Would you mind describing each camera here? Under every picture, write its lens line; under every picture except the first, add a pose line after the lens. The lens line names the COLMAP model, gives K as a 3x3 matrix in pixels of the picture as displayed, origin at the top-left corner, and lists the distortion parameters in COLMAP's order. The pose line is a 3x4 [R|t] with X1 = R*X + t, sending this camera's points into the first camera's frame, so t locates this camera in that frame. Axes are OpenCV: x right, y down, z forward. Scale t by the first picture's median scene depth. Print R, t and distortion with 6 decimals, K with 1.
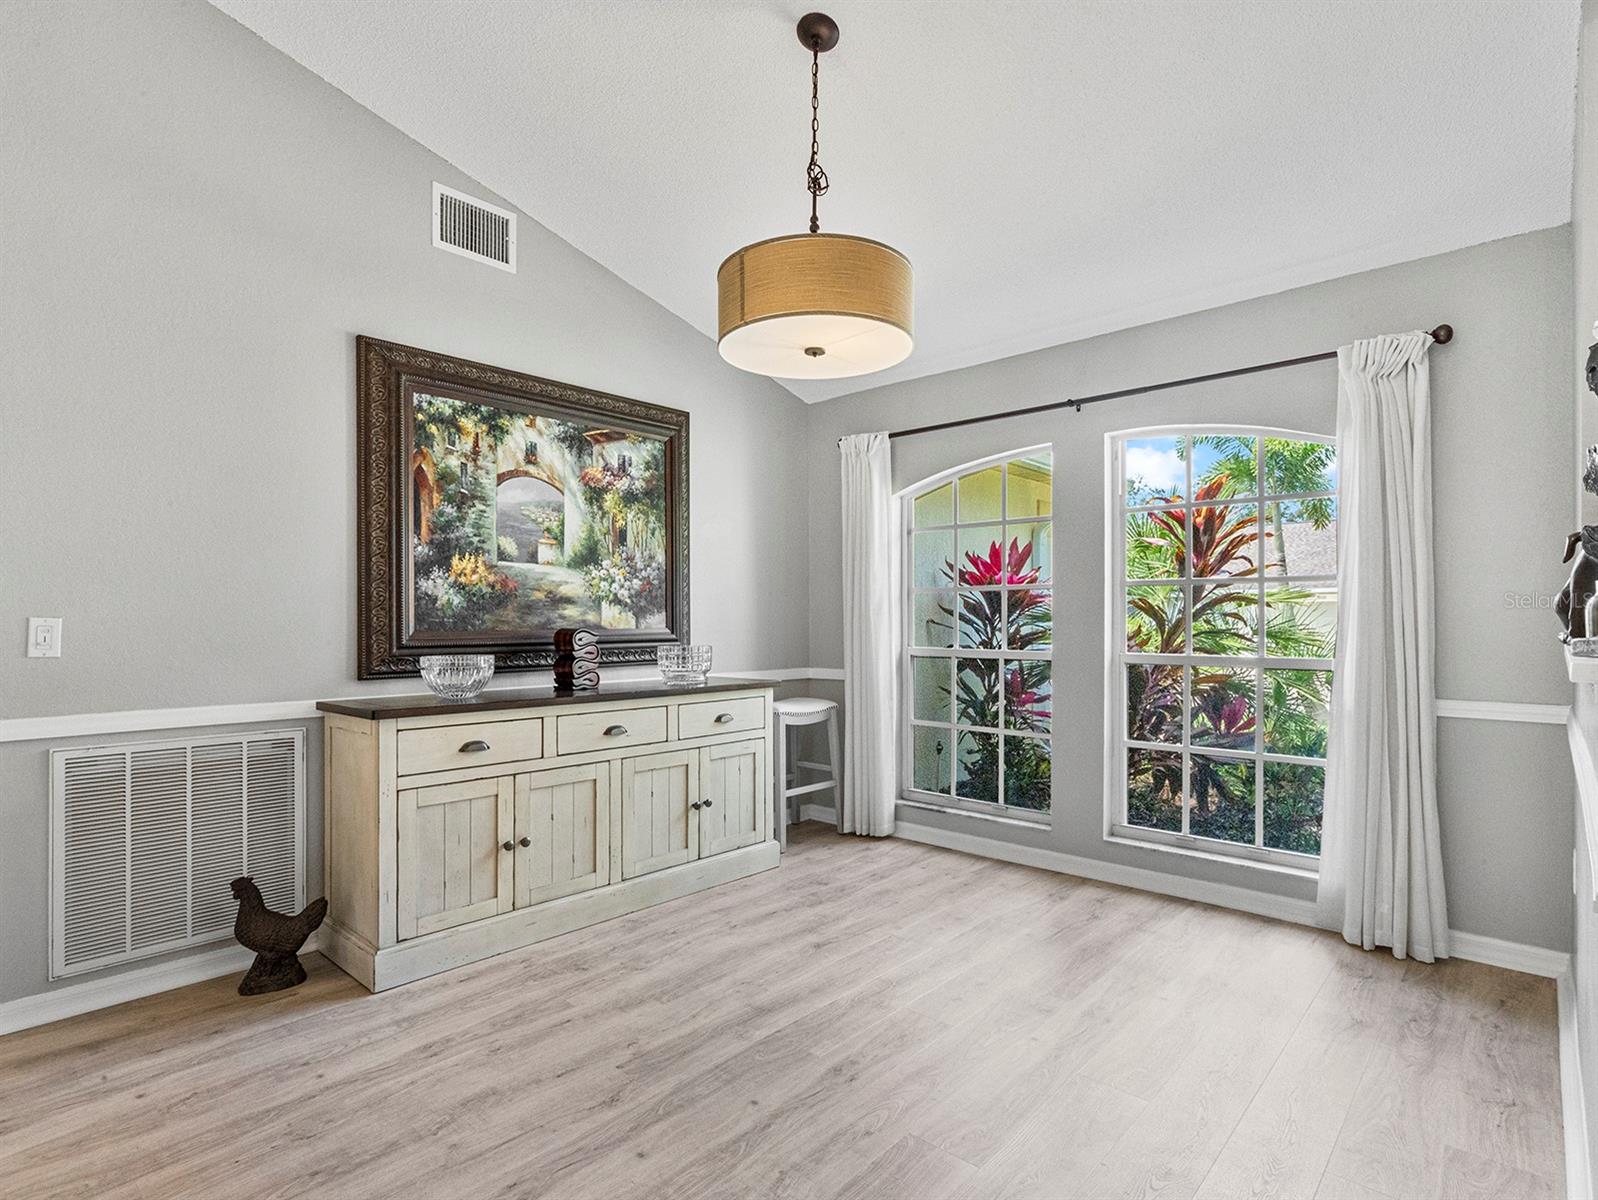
lens RADIAL K [[818.1, 0, 790.7], [0, 818.1, 623.7], [0, 0, 1]] dist [-0.008337, 0.005494]
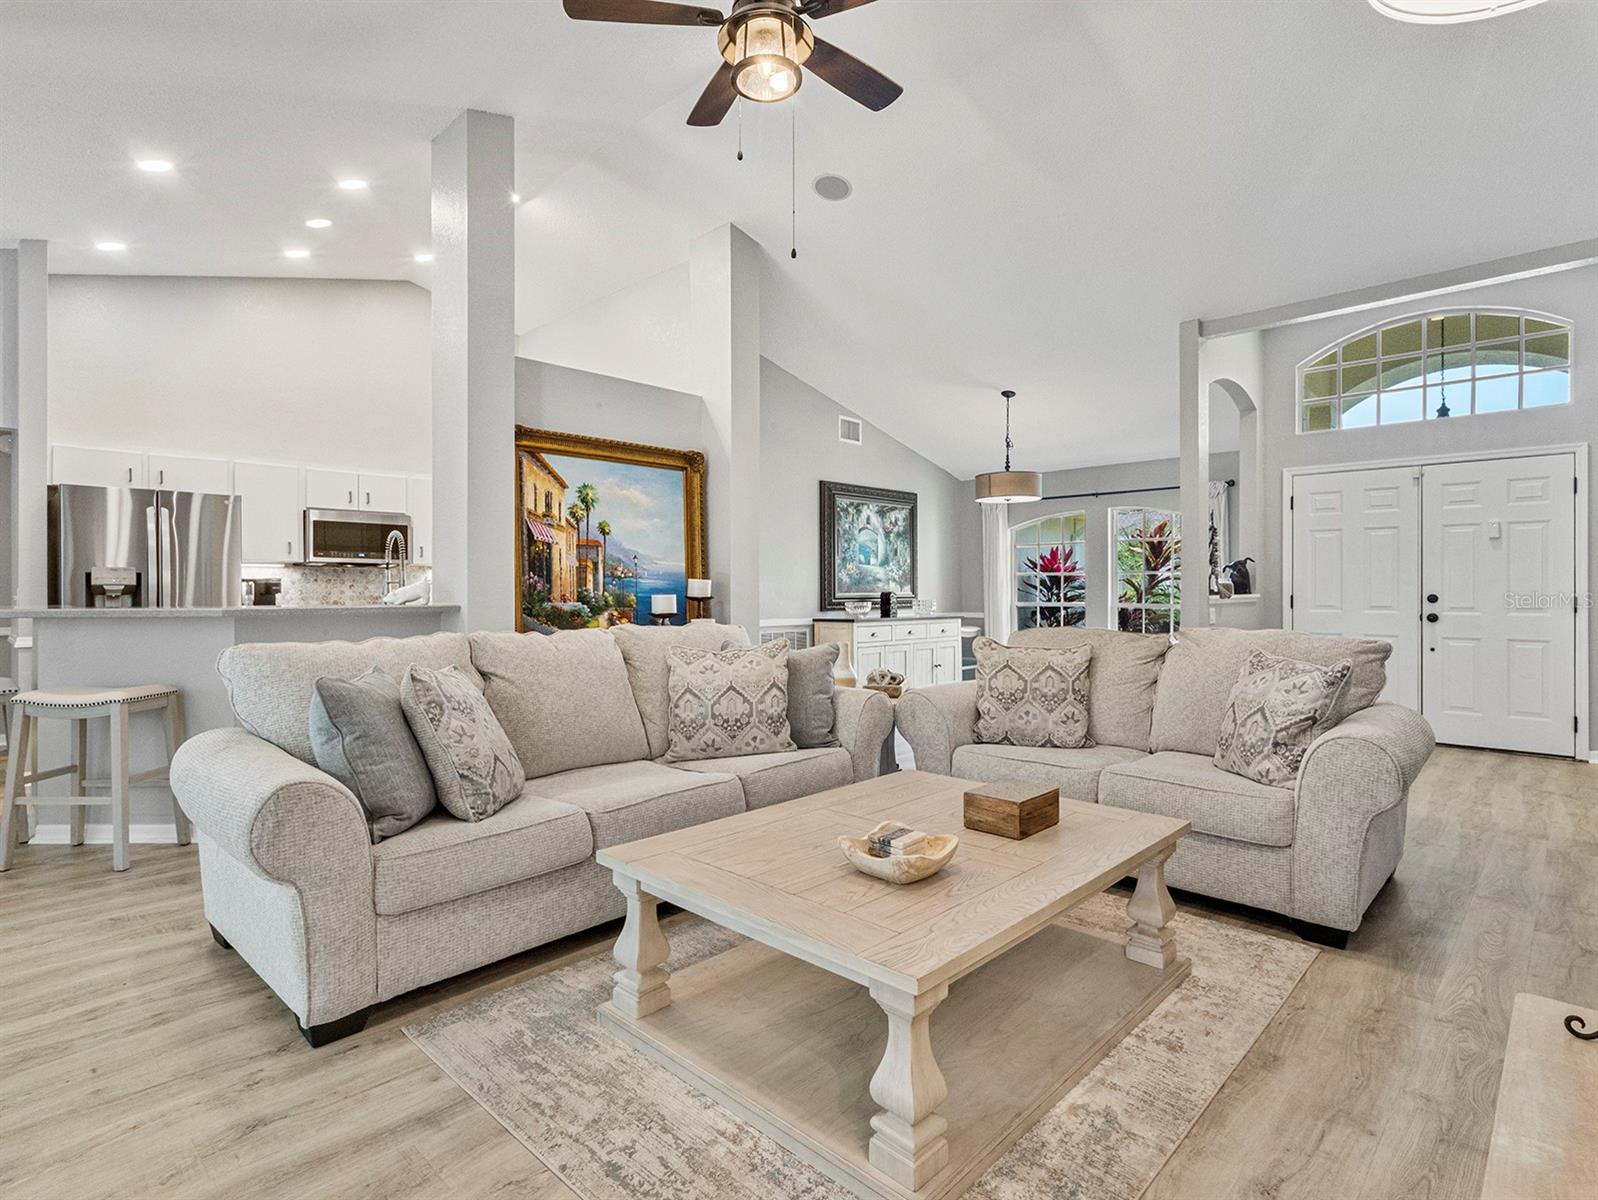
lens RADIAL K [[818.1, 0, 795.0], [0, 818.1, 588.0], [0, 0, 1]] dist [-0.008337, 0.005494]
pose [[0.999738, 0.000793, -0.022875, -0.429440], [-0.001001, 0.999958, -0.009066, 0.014480], [0.022867, 0.009086, 0.999697, -1.273470]]
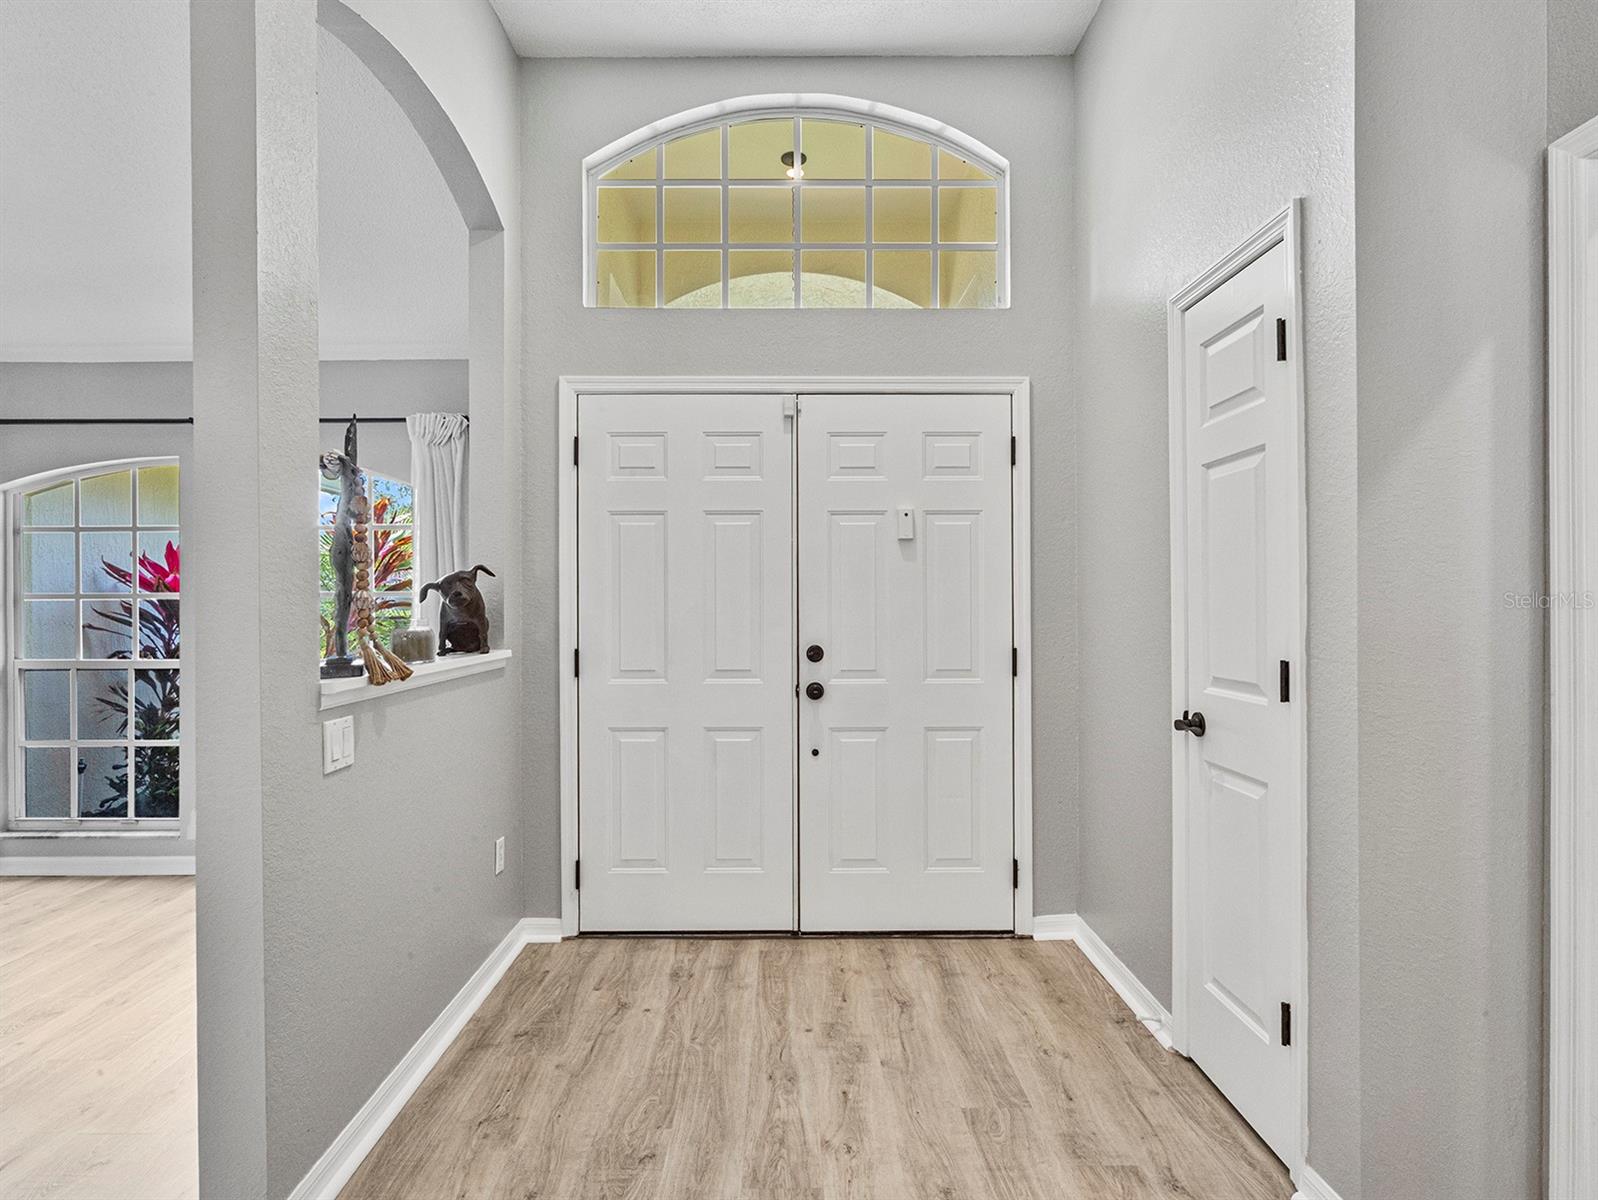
lens RADIAL K [[818.1, 0, 780.7], [0, 818.1, 602.2], [0, 0, 1]] dist [-0.008337, 0.005494]
pose [[0.739615, -0.001338, 0.673029, 0.187367], [0.007034, 0.999959, -0.005742, -0.026882], [-0.672993, 0.008981, 0.739594, -0.258343]]
